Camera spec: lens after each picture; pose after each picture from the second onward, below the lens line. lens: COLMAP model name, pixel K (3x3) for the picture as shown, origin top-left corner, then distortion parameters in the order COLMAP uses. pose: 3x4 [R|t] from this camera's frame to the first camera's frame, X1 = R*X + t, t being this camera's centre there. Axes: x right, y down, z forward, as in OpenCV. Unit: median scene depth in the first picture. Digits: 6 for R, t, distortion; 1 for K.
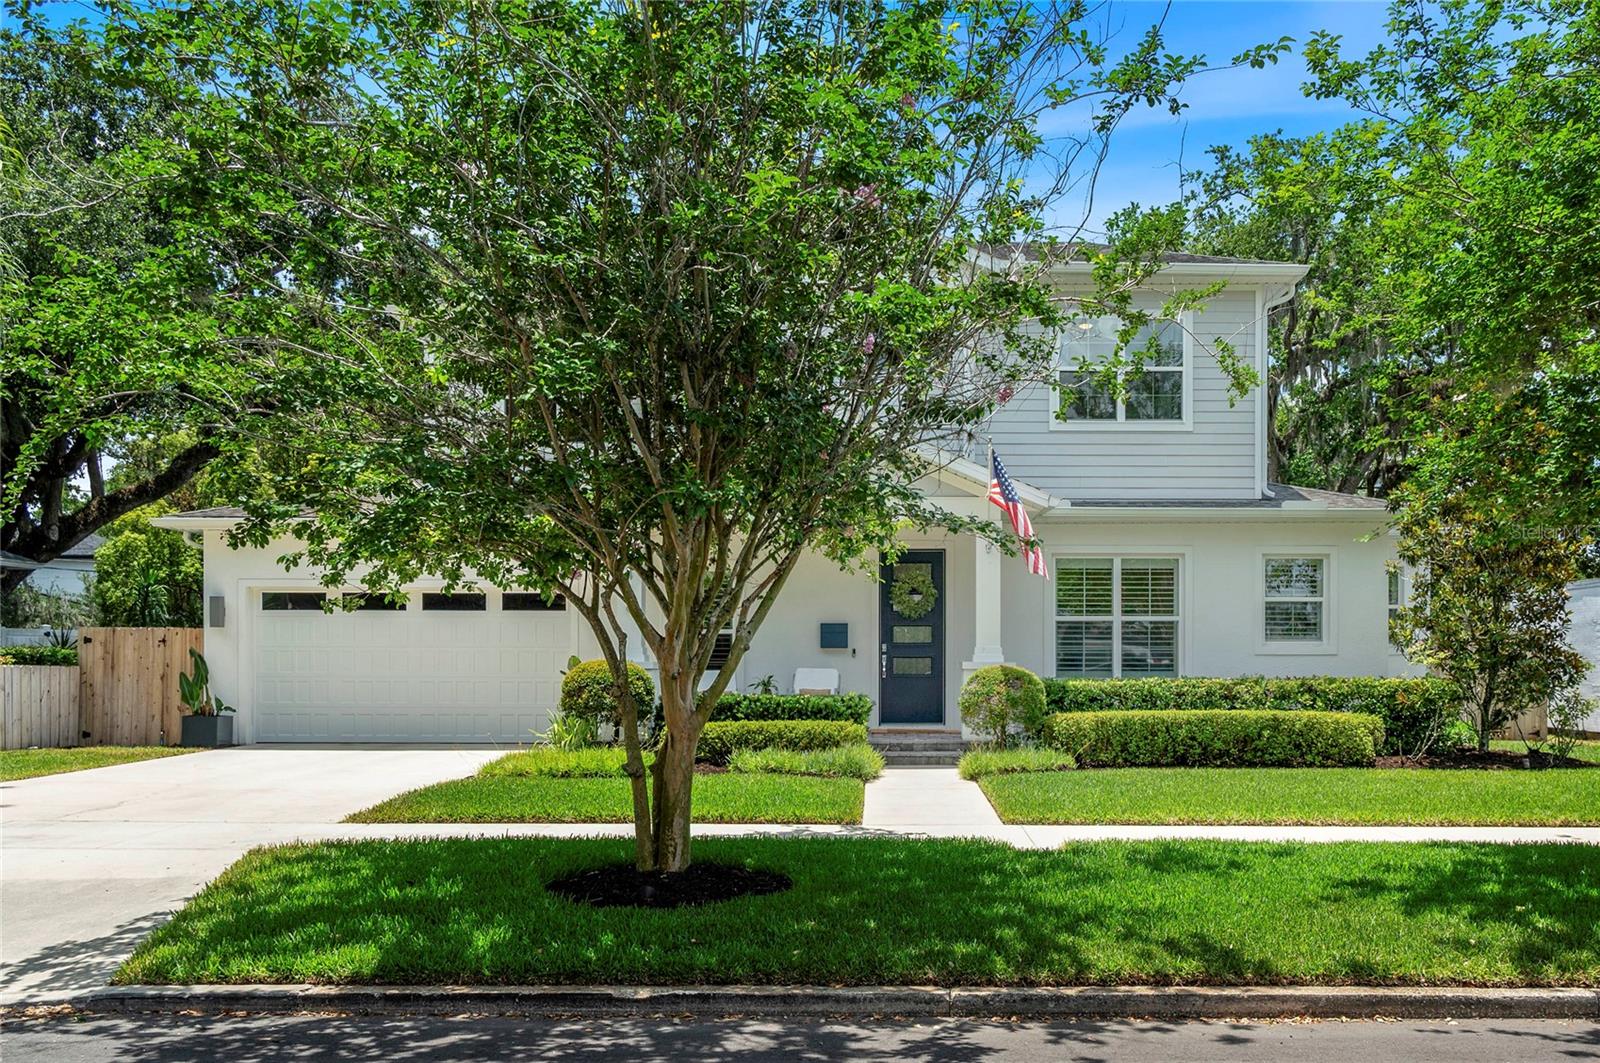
lens RADIAL K [[1265.8, 0, 800.0], [0, 1265.8, 531.5], [0, 0, 1]] dist [0.005946, -0.123618]
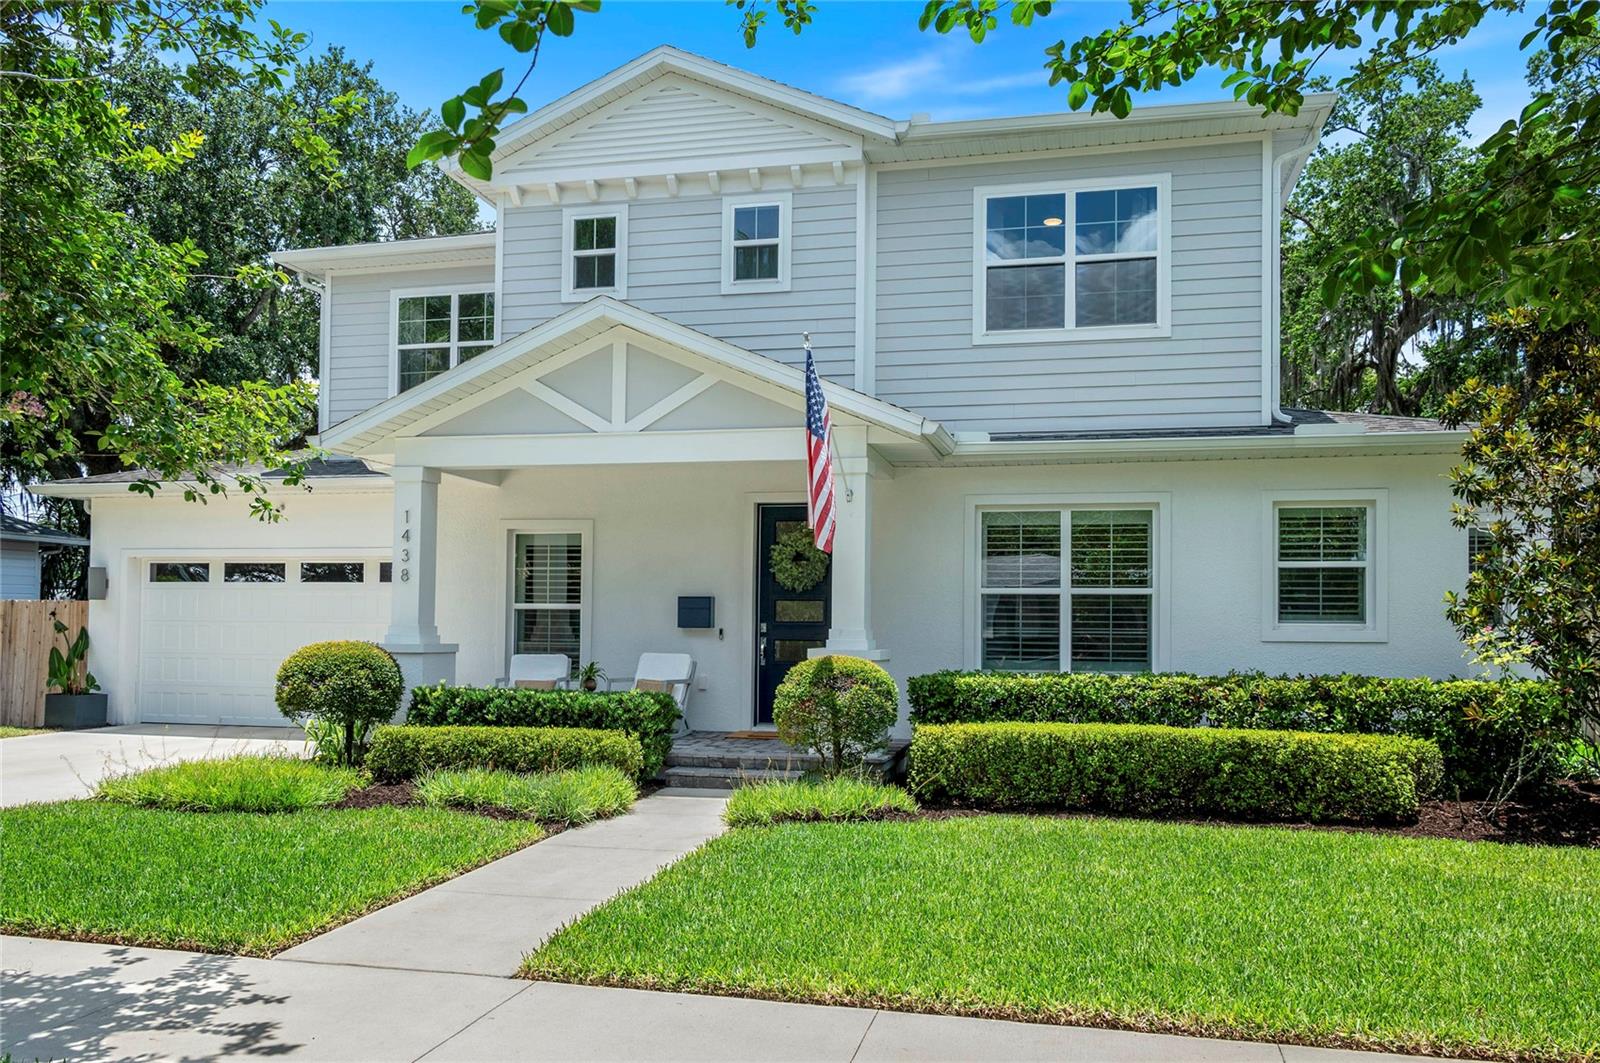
lens RADIAL K [[1095.7, 0, 796.2], [0, 1095.7, 525.9], [0, 0, 1]] dist [-0.005576, -0.005950]
pose [[0.984013, -0.007967, -0.177919, 0.216577], [0.008322, 0.999965, 0.001248, 0.029264], [0.177903, -0.002709, 0.984044, 0.350779]]
